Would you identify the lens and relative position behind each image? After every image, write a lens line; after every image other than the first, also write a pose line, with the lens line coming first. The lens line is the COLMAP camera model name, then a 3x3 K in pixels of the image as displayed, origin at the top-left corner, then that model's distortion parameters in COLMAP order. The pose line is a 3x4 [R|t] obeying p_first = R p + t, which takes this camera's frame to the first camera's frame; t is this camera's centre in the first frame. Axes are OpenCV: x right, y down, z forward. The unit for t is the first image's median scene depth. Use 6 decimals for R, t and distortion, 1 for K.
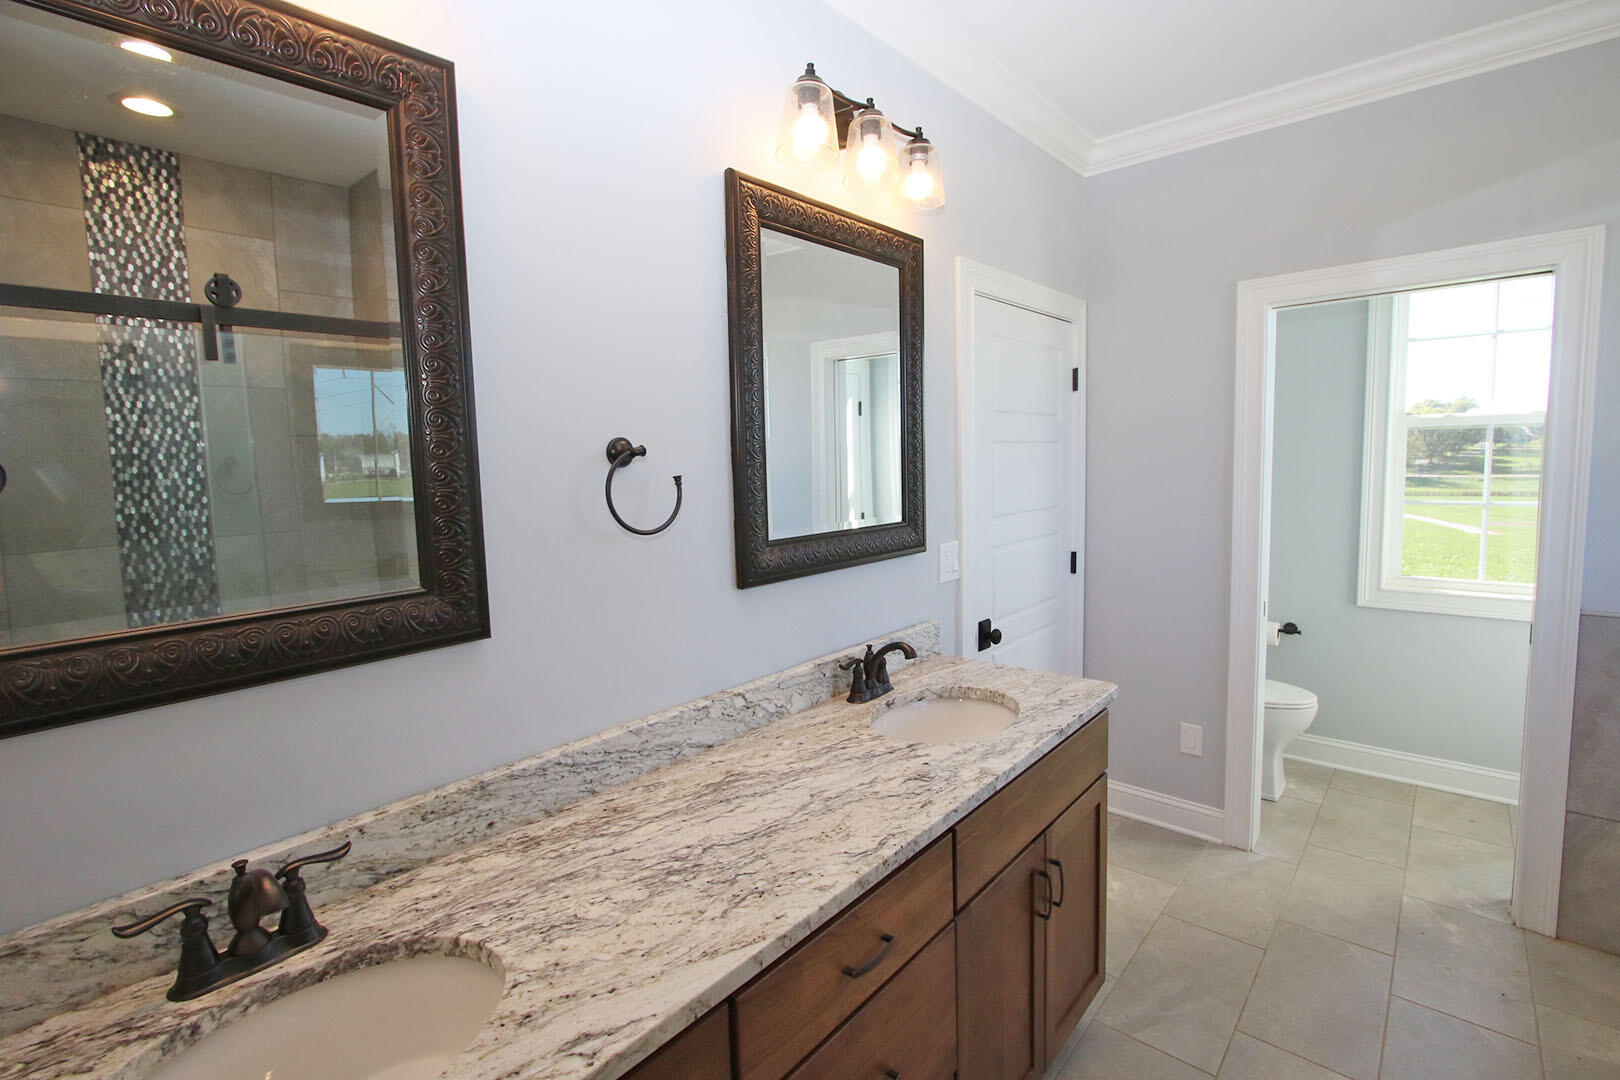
lens RADIAL K [[749.2, 0, 805.9], [0, 749.2, 520.3], [0, 0, 1]] dist [-0.038510, 0.008857]
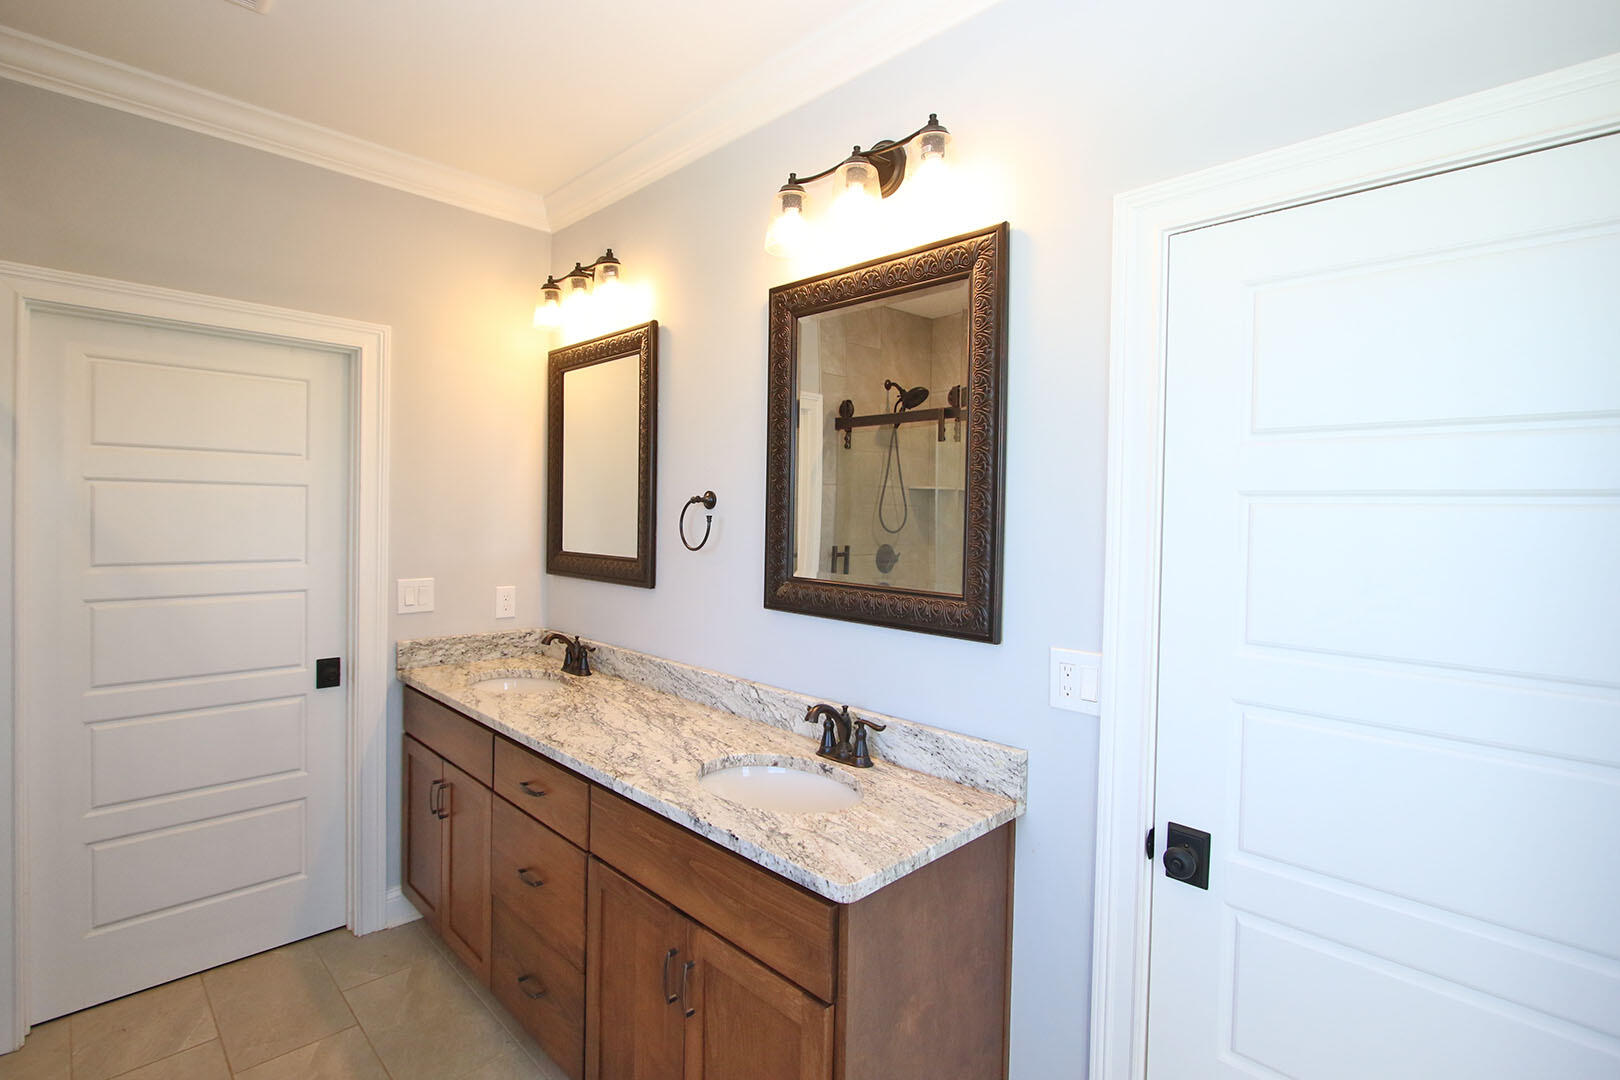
lens RADIAL K [[749.2, 0, 805.9], [0, 749.2, 520.3], [0, 0, 1]] dist [-0.038510, 0.008857]
pose [[-0.050313, 0.039314, -0.997959, 1.272809], [-0.106721, 0.993292, 0.044510, -0.132411], [0.993015, 0.108743, -0.045780, 1.191217]]
